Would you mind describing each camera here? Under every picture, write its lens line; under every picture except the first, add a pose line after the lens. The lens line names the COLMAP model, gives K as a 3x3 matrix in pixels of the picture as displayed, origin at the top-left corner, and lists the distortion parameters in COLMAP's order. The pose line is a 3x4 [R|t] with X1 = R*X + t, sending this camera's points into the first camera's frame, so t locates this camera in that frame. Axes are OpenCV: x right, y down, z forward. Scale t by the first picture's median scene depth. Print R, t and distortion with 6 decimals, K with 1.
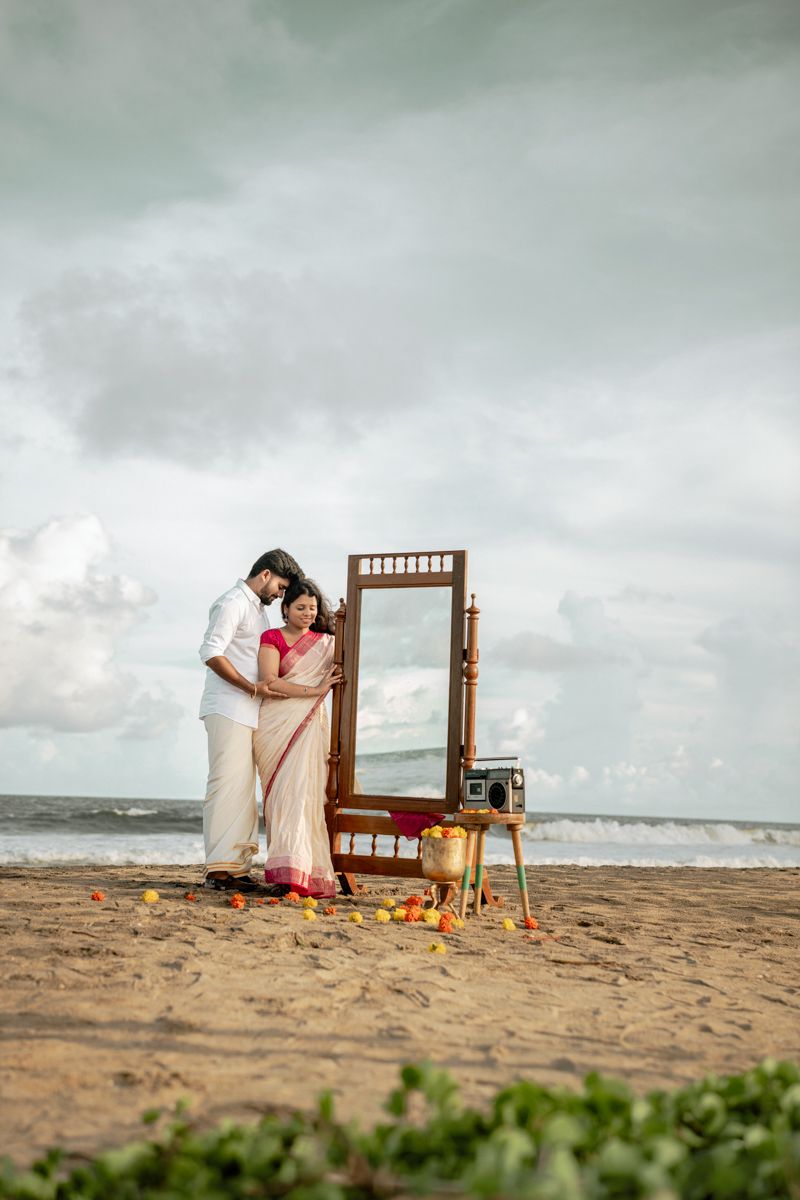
lens RADIAL K [[1643.5, 0, 407.9], [0, 1643.5, 595.8], [0, 0, 1]] dist [0.184642, -0.017299]
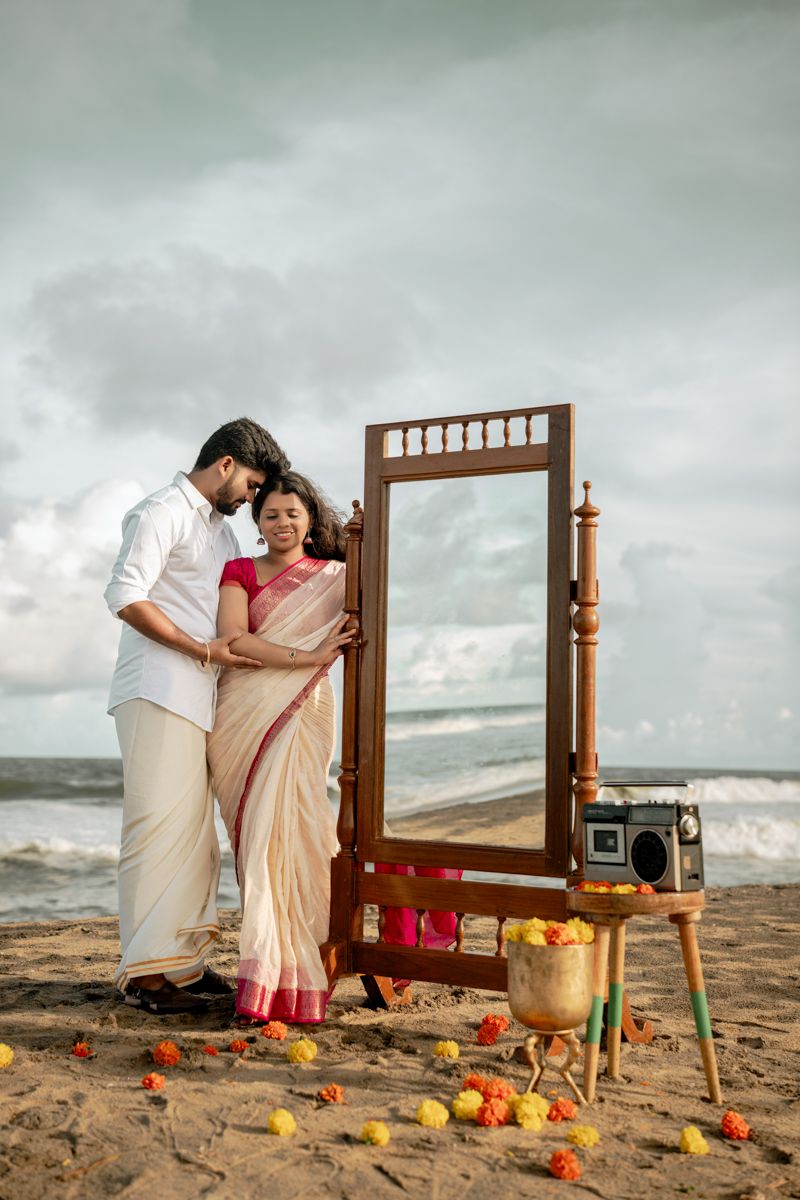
lens RADIAL K [[1643.5, 0, 407.9], [0, 1643.5, 595.8], [0, 0, 1]] dist [0.184642, -0.017299]
pose [[0.998976, -0.021792, -0.039651, 0.000590], [0.022809, 0.999418, 0.025377, 0.021906], [0.039075, -0.026255, 0.998891, 0.435597]]
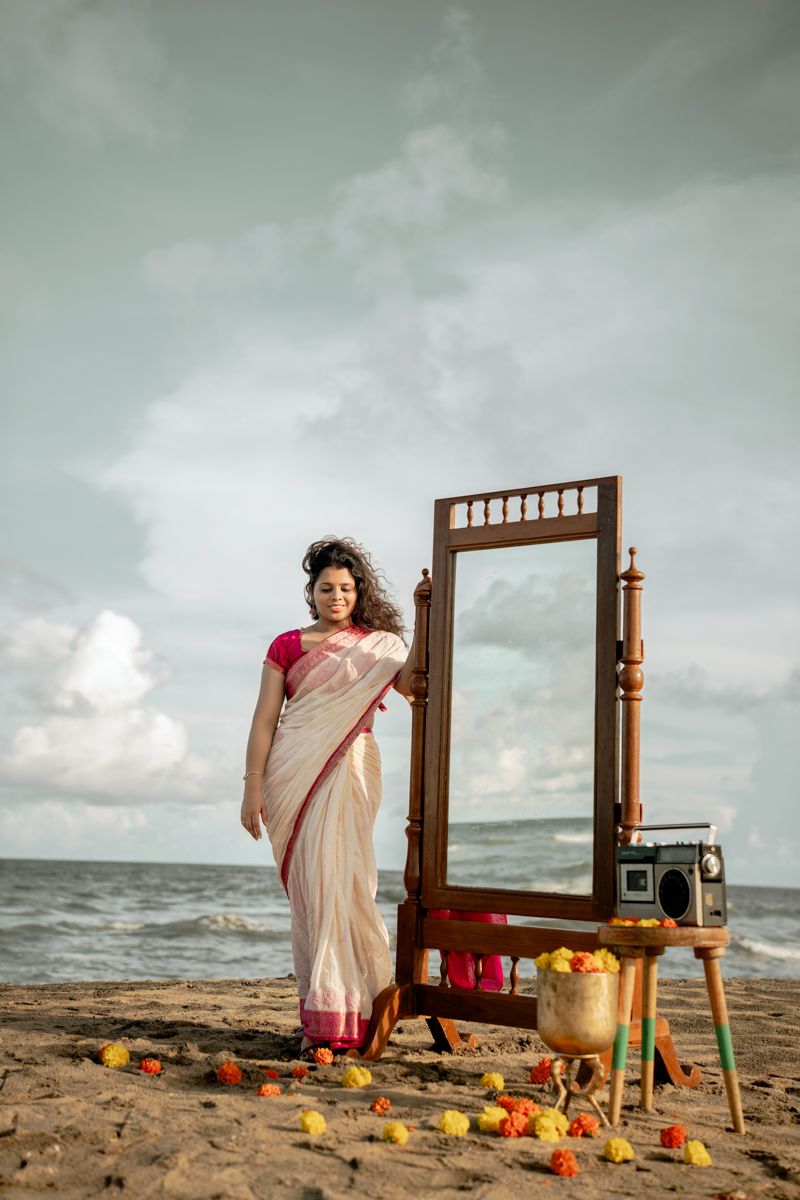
lens RADIAL K [[1643.5, 0, 407.9], [0, 1643.5, 595.8], [0, 0, 1]] dist [0.184642, -0.017299]
pose [[0.990267, -0.022869, -0.137287, 0.040623], [0.017072, 0.998918, -0.043258, 0.040420], [0.138128, 0.040493, 0.989586, 0.396951]]
